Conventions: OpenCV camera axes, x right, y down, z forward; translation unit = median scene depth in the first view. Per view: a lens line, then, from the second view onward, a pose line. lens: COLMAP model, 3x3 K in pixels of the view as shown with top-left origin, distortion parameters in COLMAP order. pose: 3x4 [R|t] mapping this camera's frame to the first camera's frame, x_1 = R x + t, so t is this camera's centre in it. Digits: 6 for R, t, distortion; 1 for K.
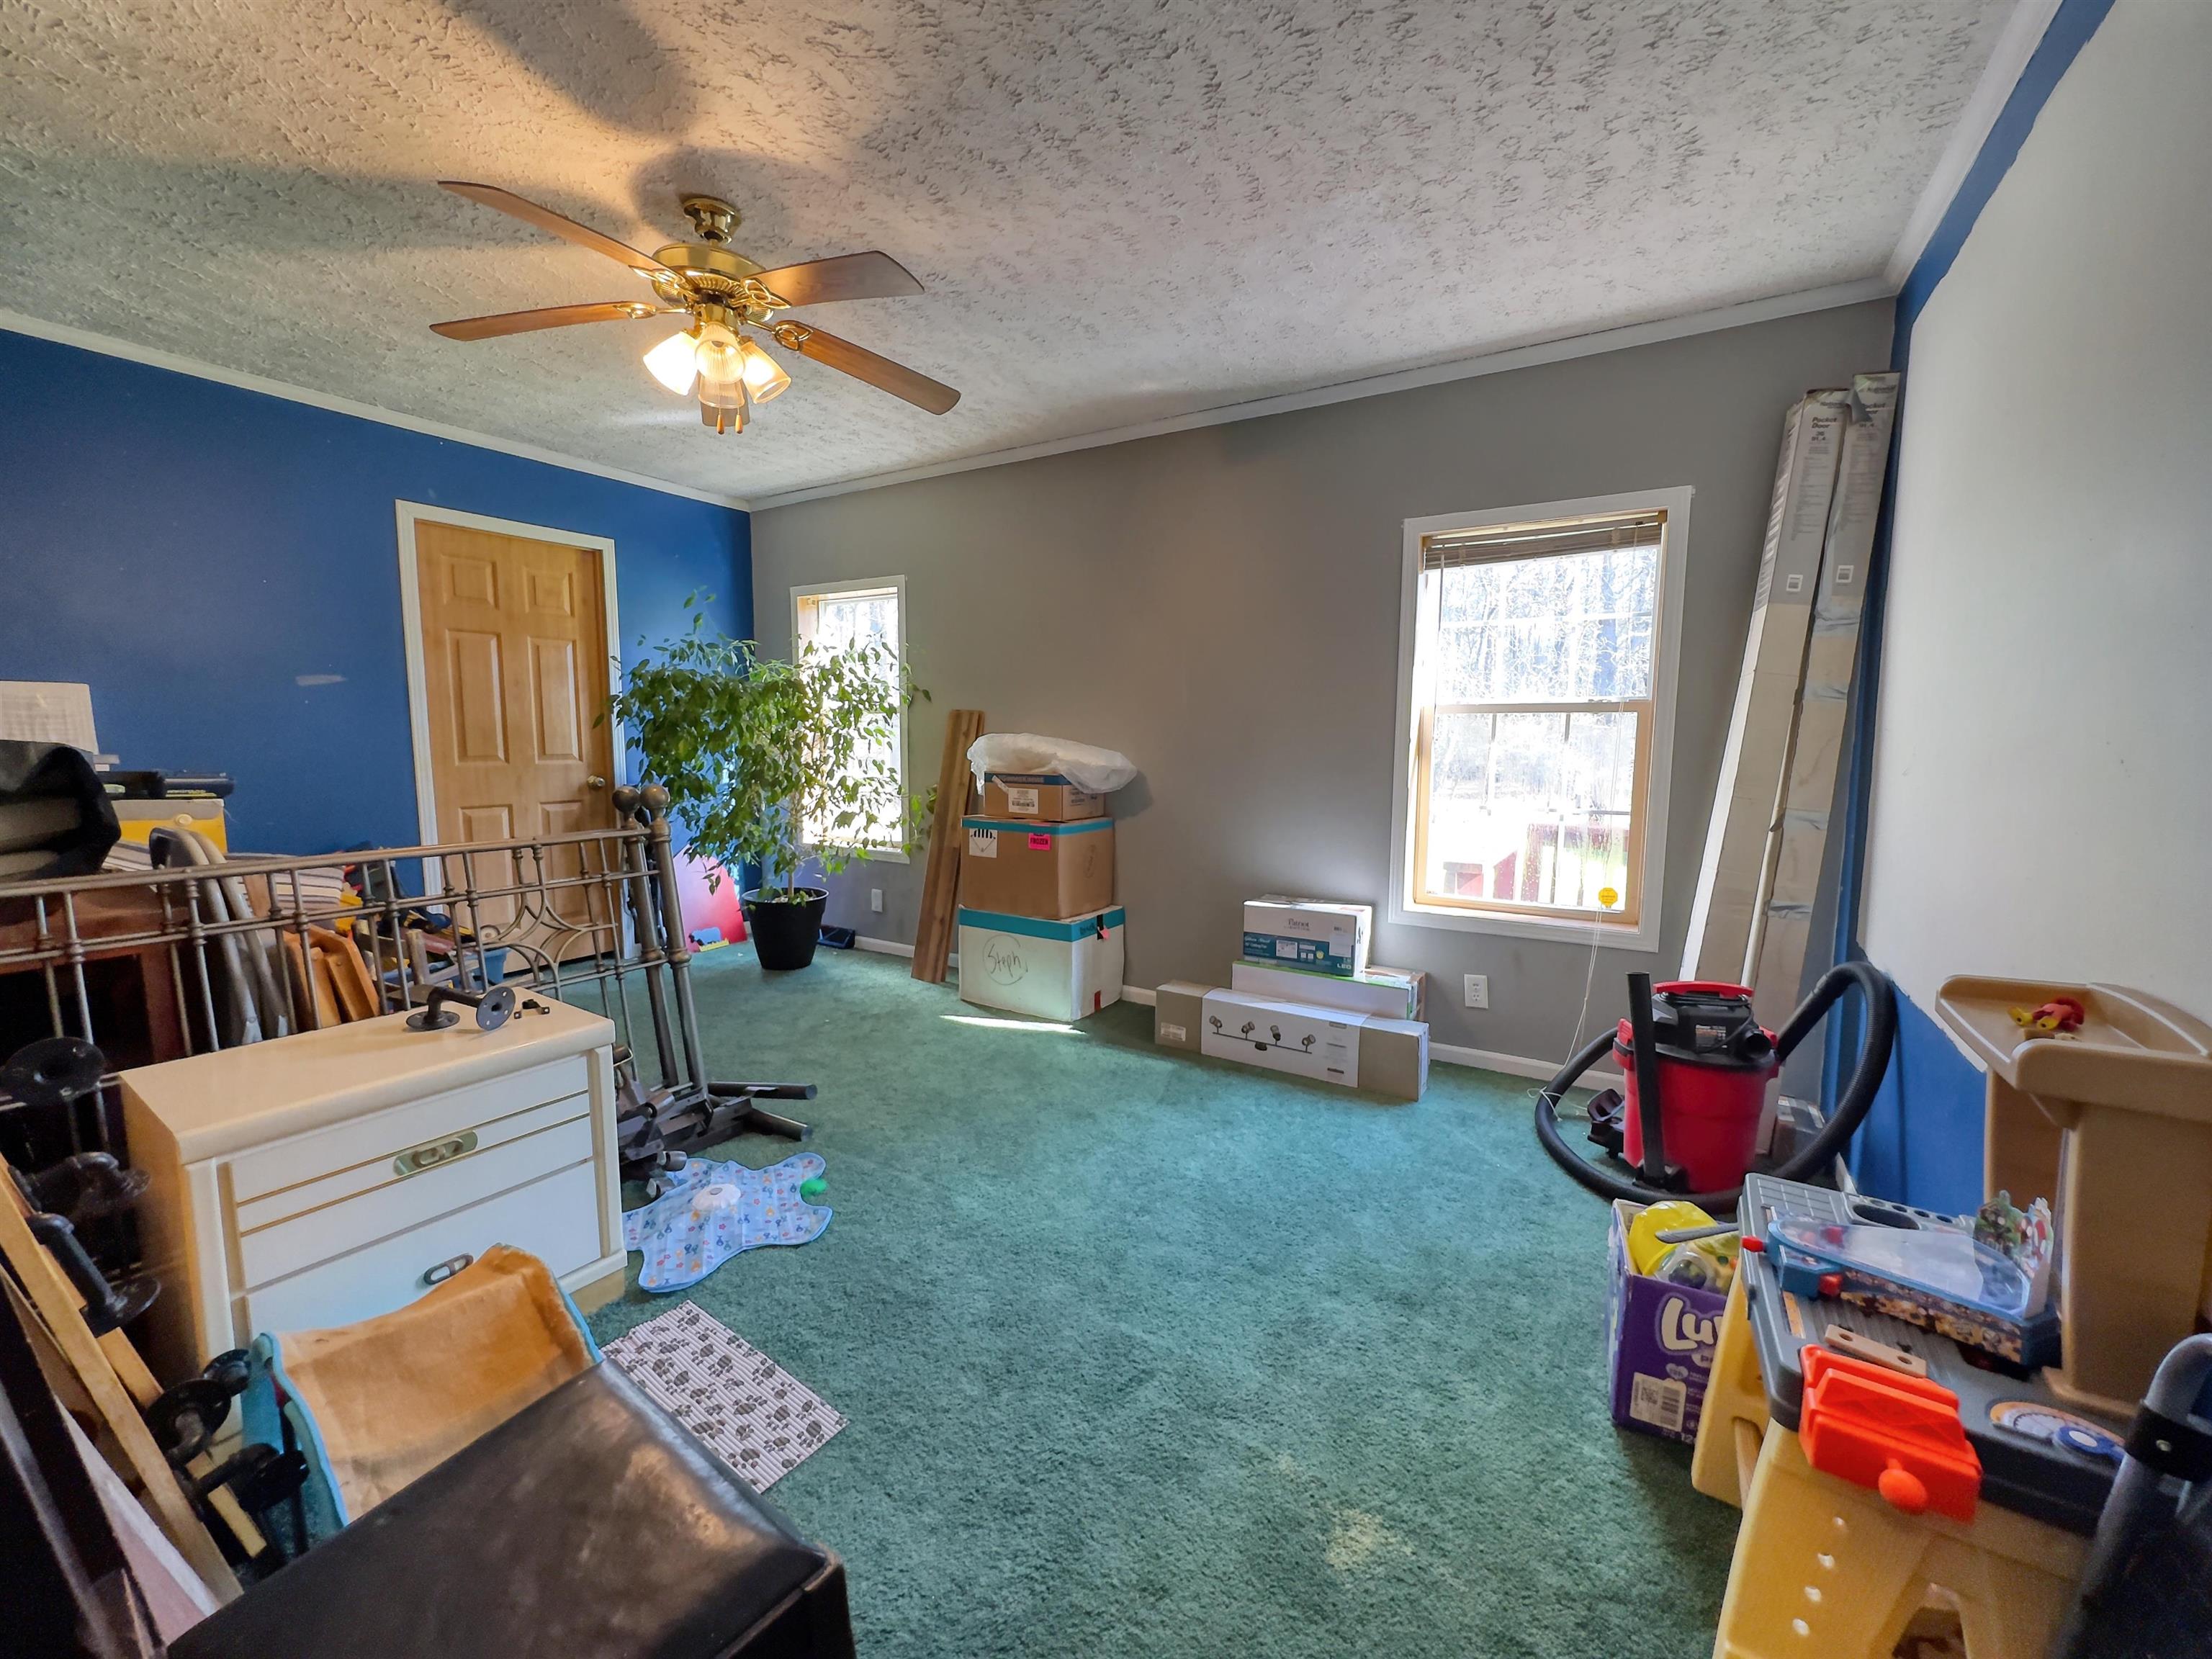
lens RADIAL K [[883.7, 0, 1108.2], [0, 883.7, 824.9], [0, 0, 1]] dist [-0.002802, 0.000327]
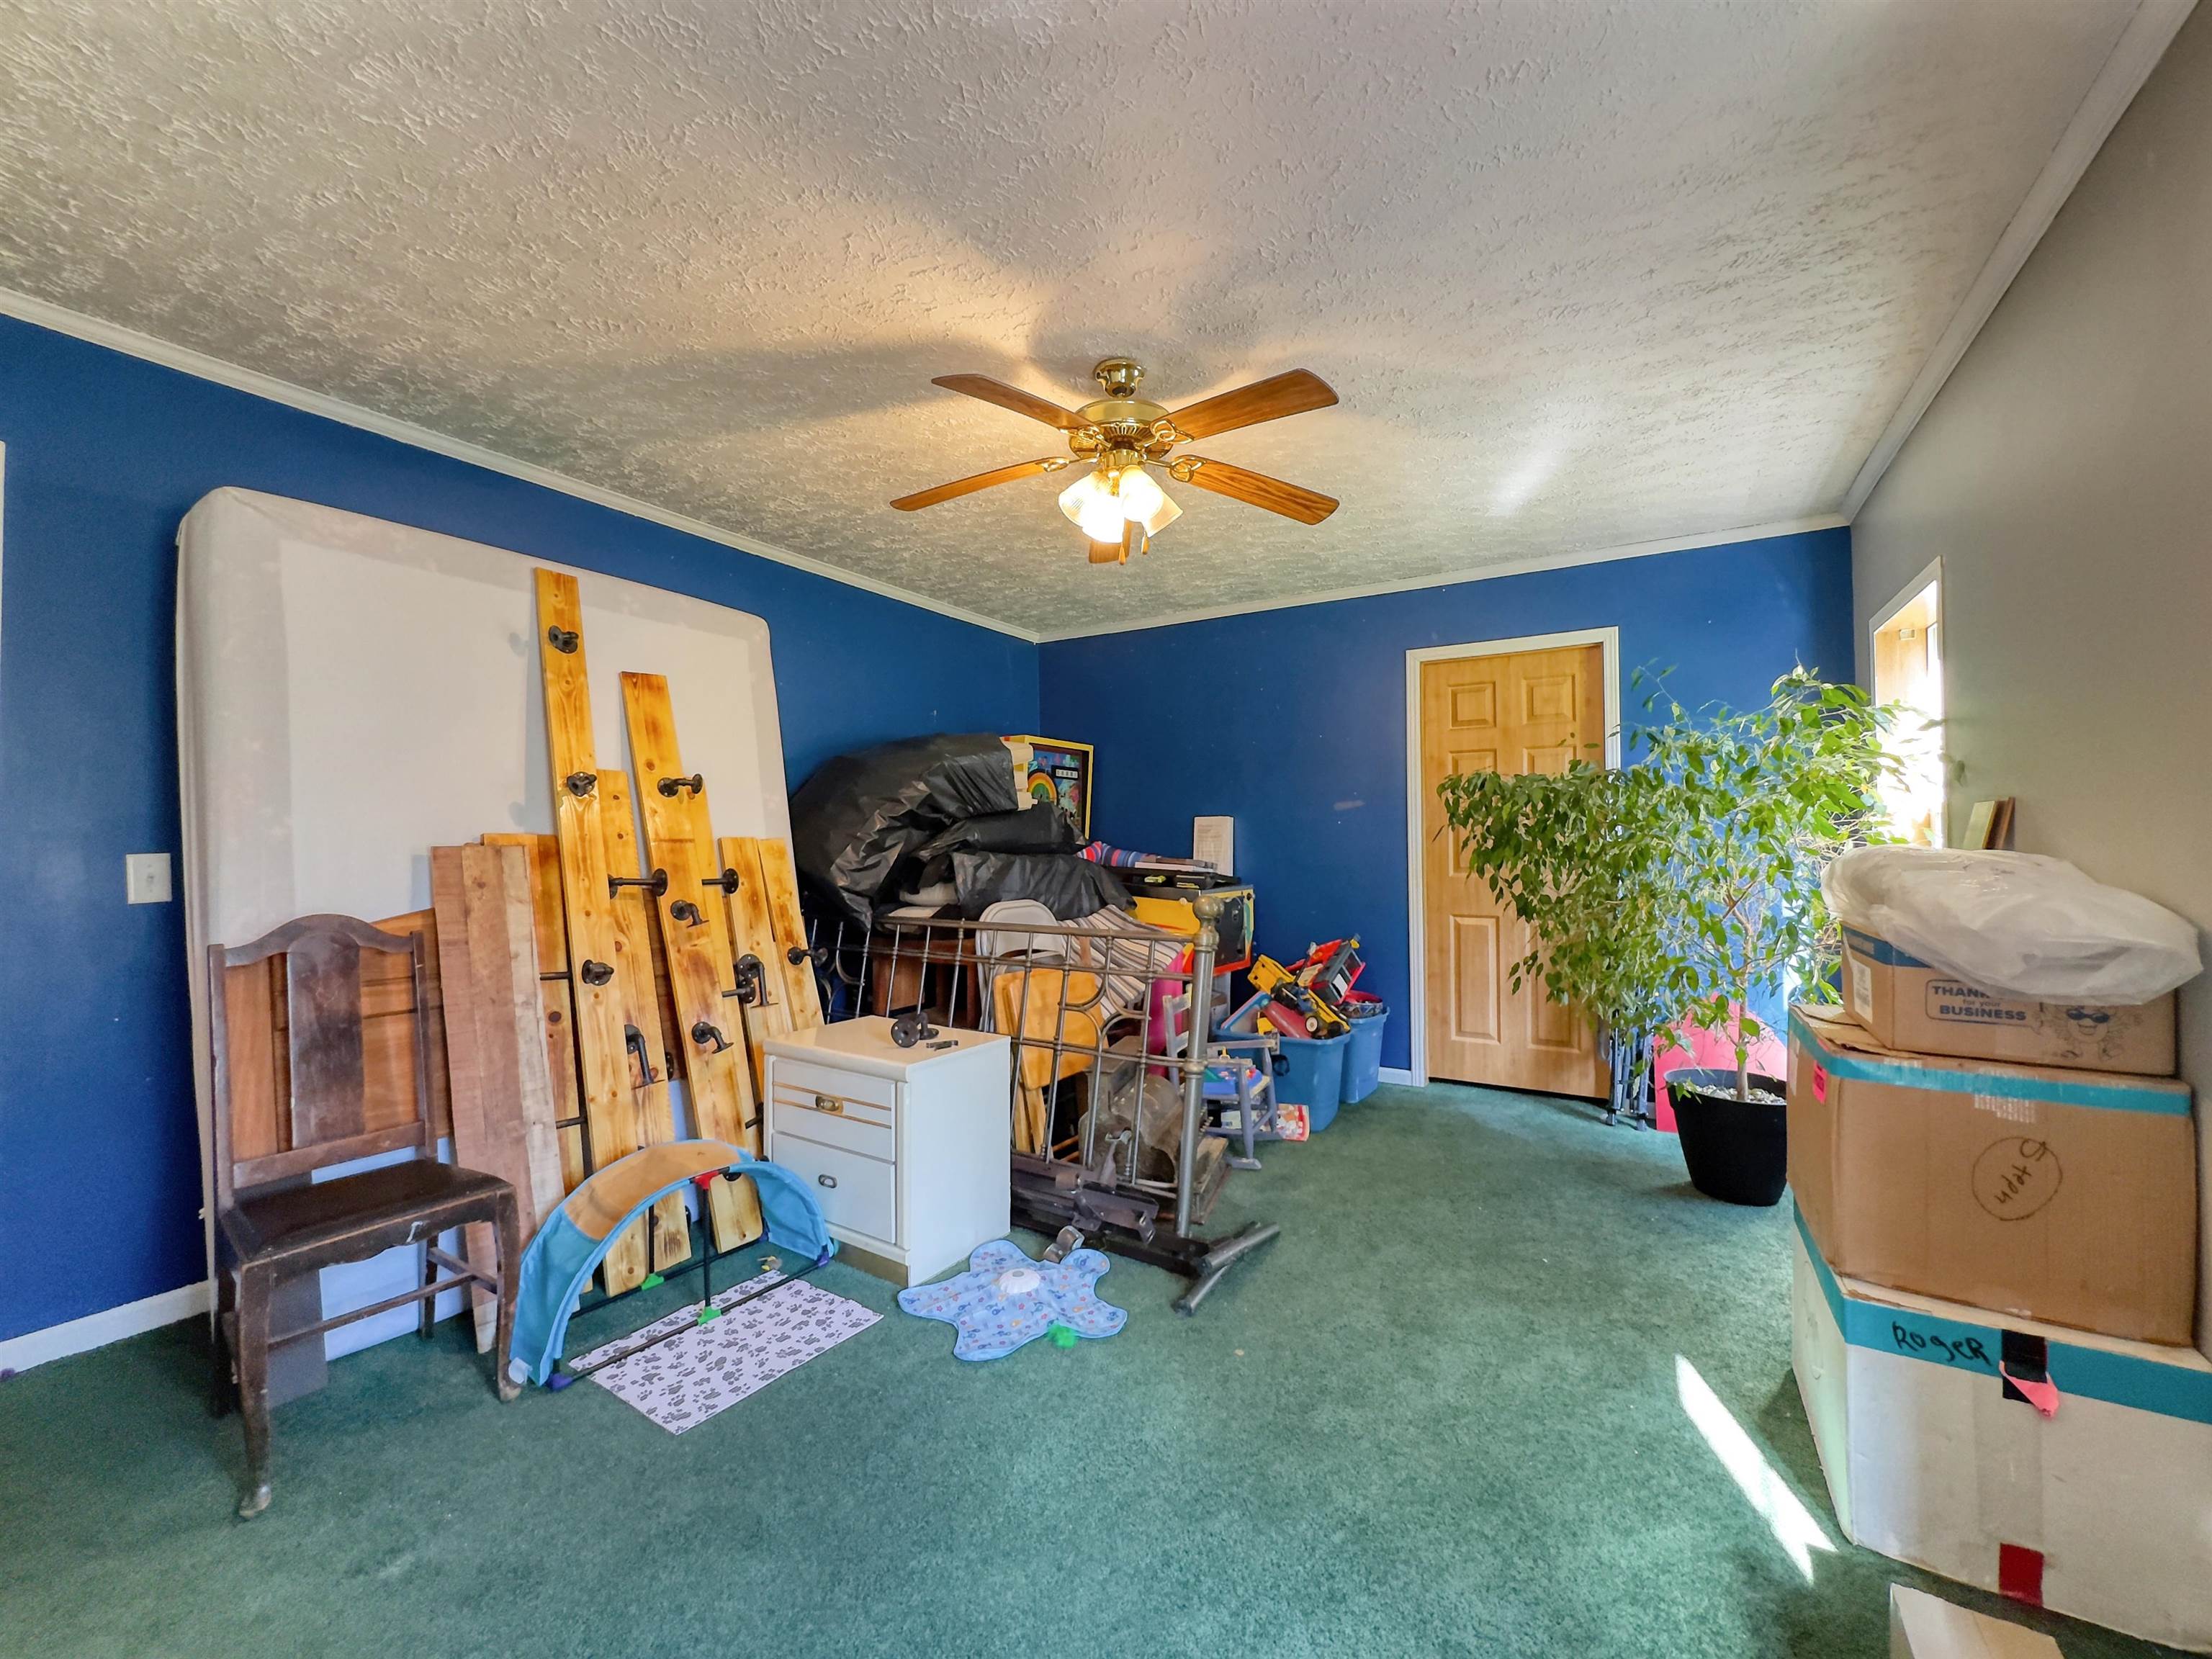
lens RADIAL K [[883.7, 0, 1108.2], [0, 883.7, 824.9], [0, 0, 1]] dist [-0.002802, 0.000327]
pose [[0.003665, -0.026438, -0.999644, 0.360193], [-0.101320, 0.994496, -0.026673, -0.060402], [0.994847, 0.101382, 0.000966, 0.598233]]
